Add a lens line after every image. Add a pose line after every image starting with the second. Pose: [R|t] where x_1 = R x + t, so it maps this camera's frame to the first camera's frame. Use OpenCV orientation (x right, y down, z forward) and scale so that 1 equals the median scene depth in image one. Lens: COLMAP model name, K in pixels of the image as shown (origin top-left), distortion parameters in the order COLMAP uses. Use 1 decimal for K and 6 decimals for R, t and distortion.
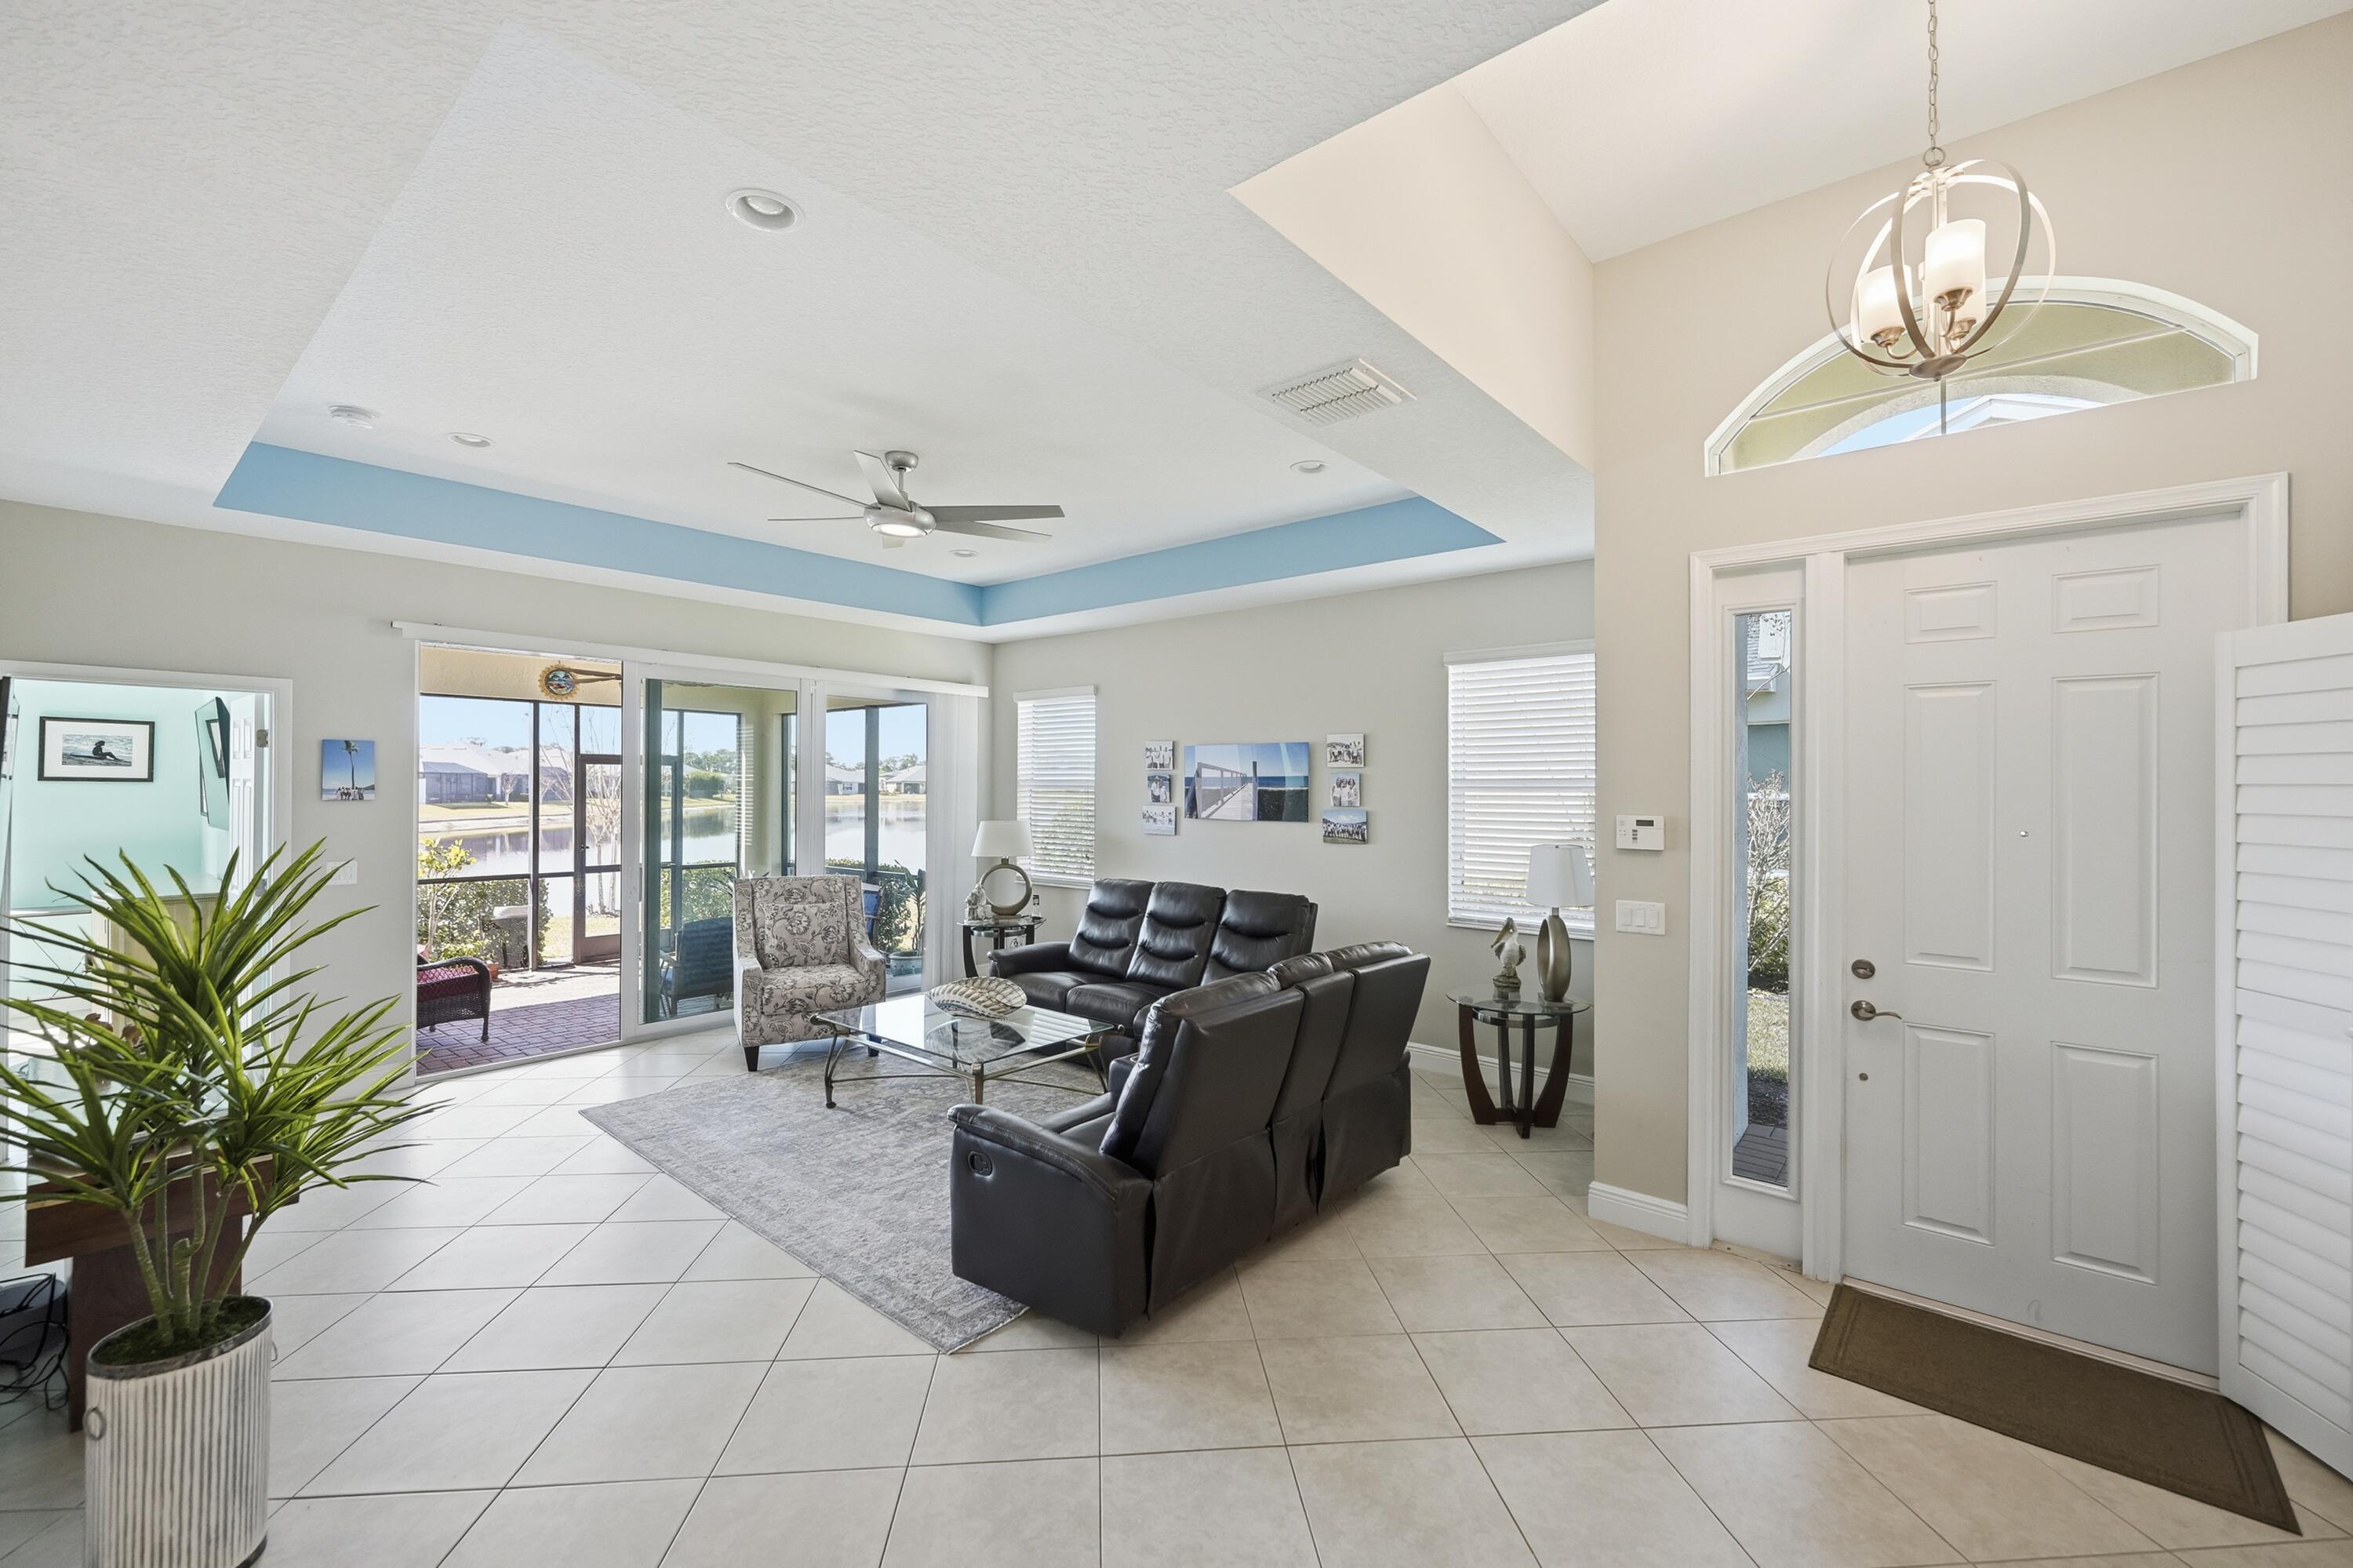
lens RADIAL K [[976.0, 0, 1179.1], [0, 976.0, 773.5], [0, 0, 1]] dist [-0.000747, 0.000334]
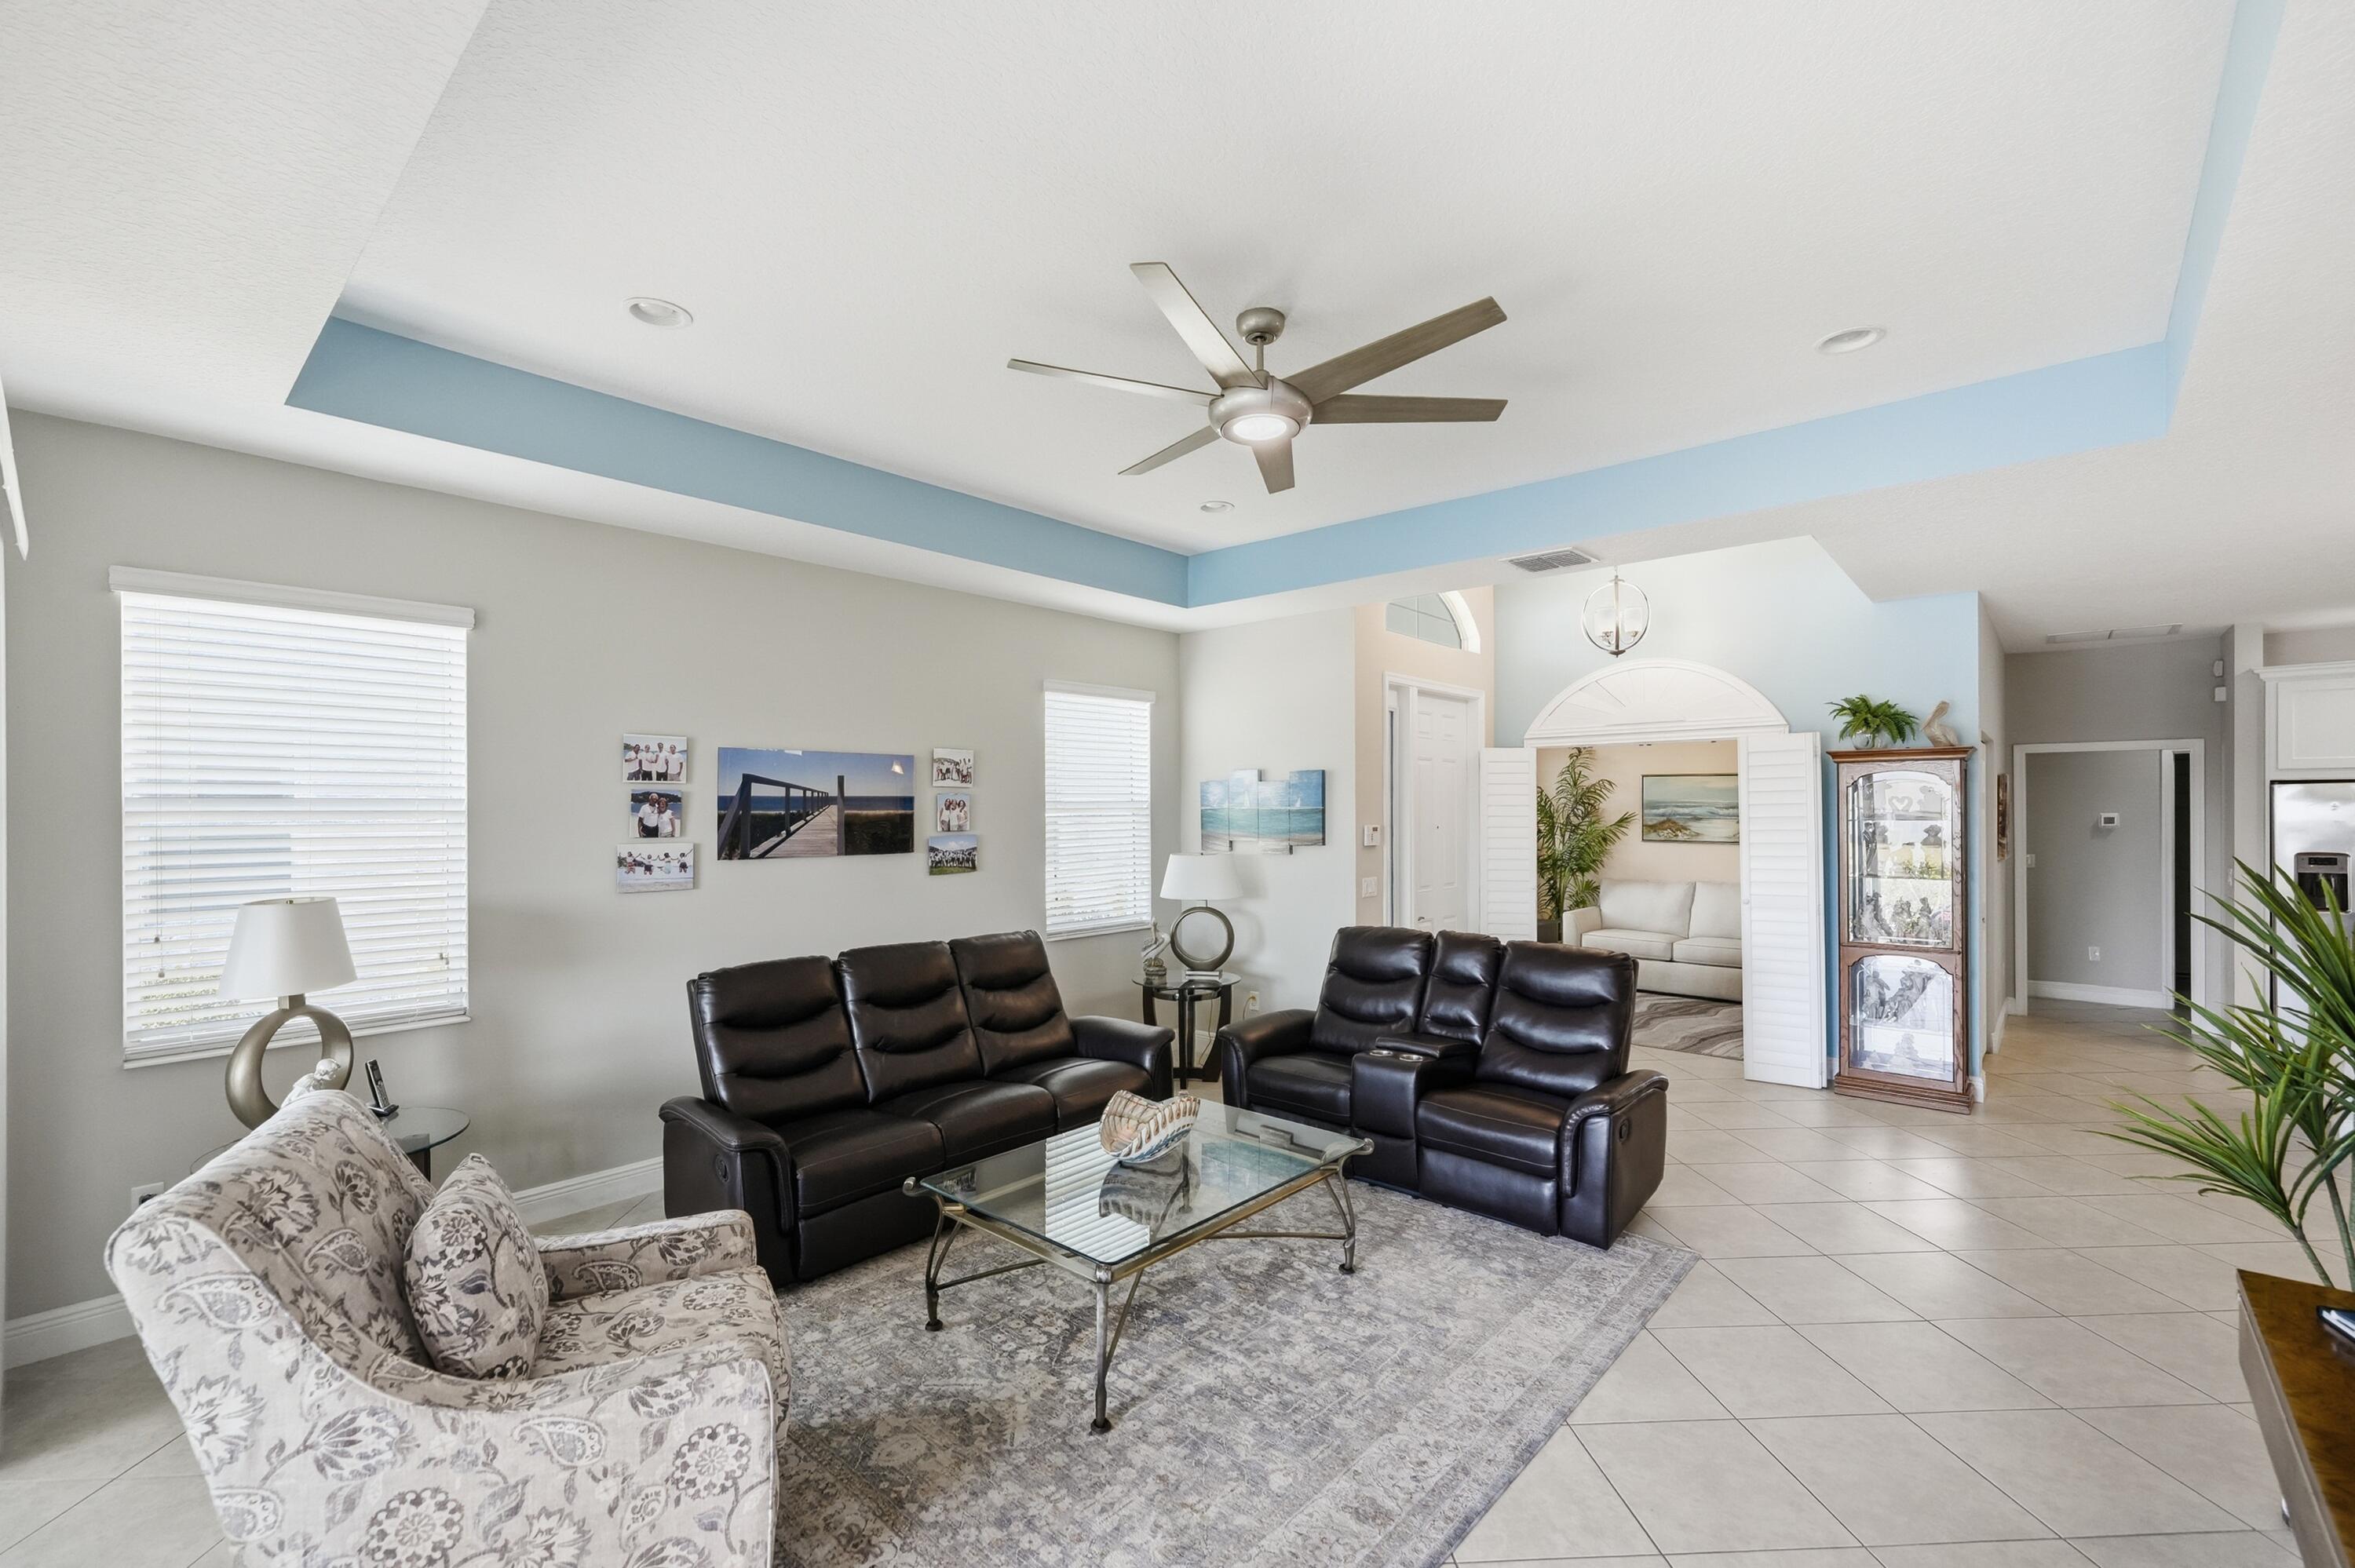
lens RADIAL K [[976.6, 0, 1188.4], [0, 976.6, 808.2], [0, 0, 1]] dist [-0.000747, 0.000334]
pose [[0.024747, -0.005213, 0.999680, -0.706161], [-0.010155, 0.999933, 0.005466, 0.006014], [-0.999642, -0.010287, 0.024693, 0.761350]]
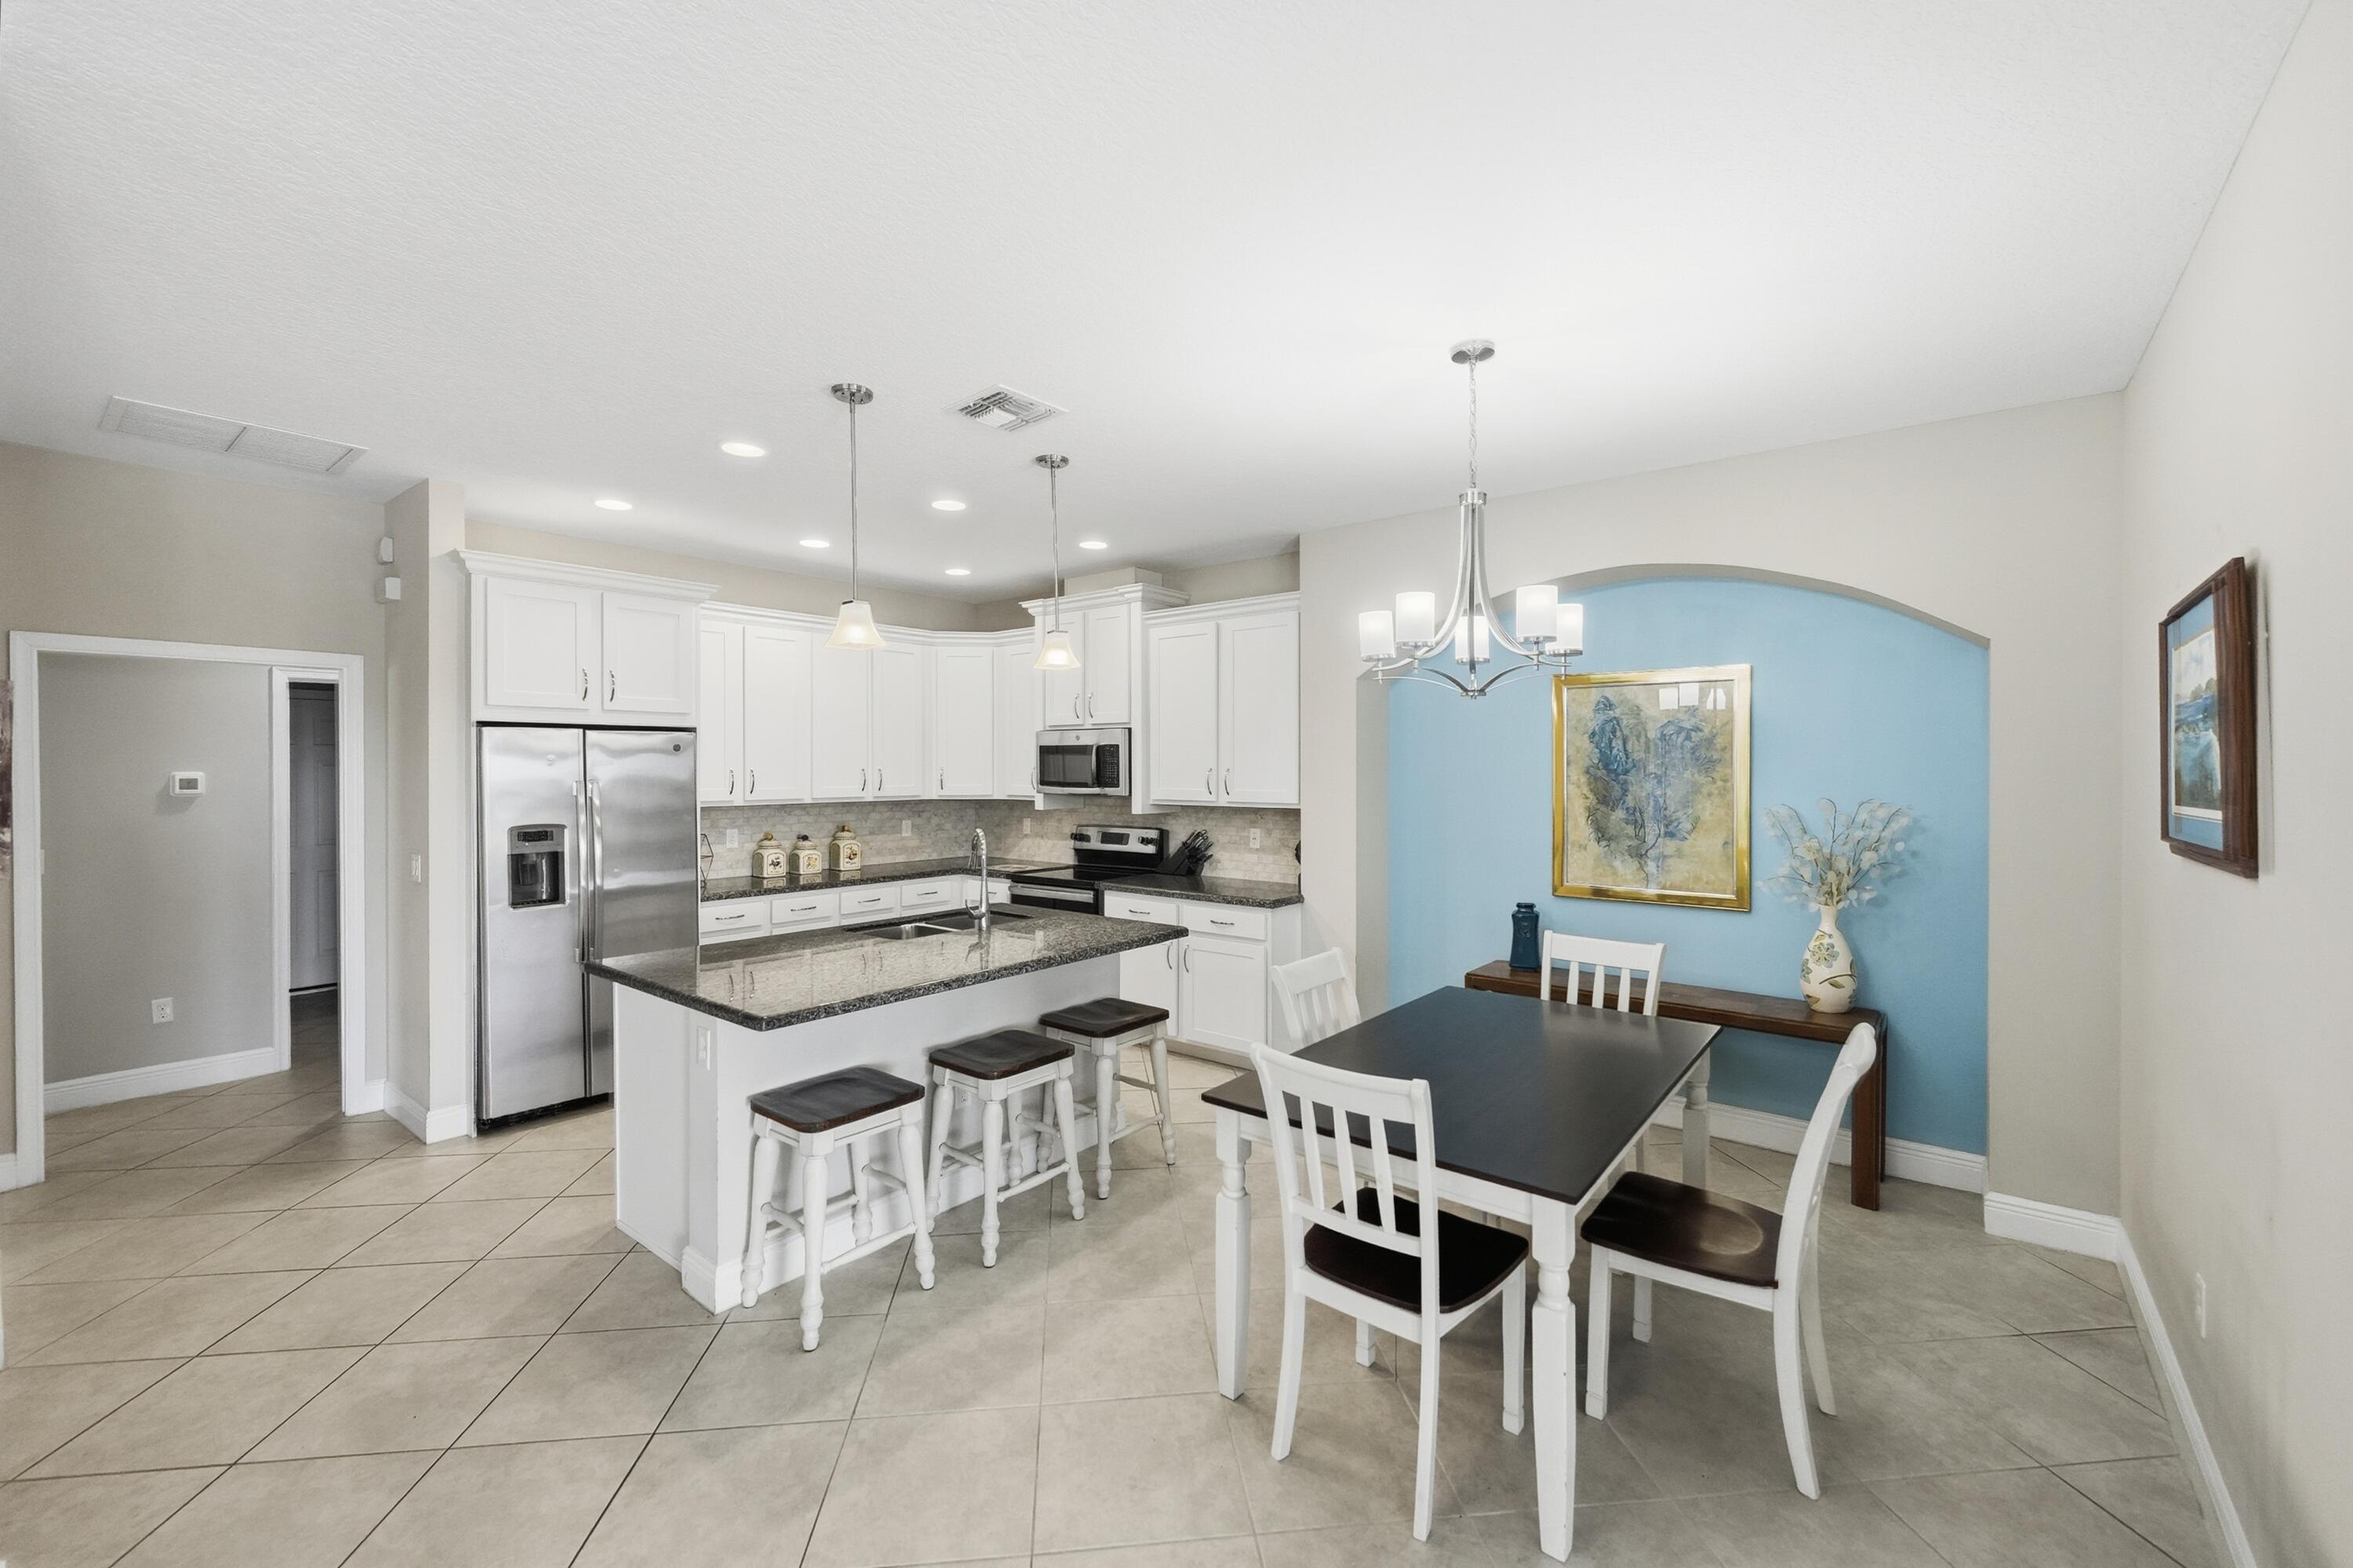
lens RADIAL K [[976.0, 0, 1186.6], [0, 976.0, 767.9], [0, 0, 1]] dist [-0.000747, 0.000334]
pose [[-0.999623, -0.004964, -0.027004, -0.134288], [-0.004692, 0.999938, -0.010134, 0.008744], [0.027053, -0.010003, -0.999584, 0.350587]]
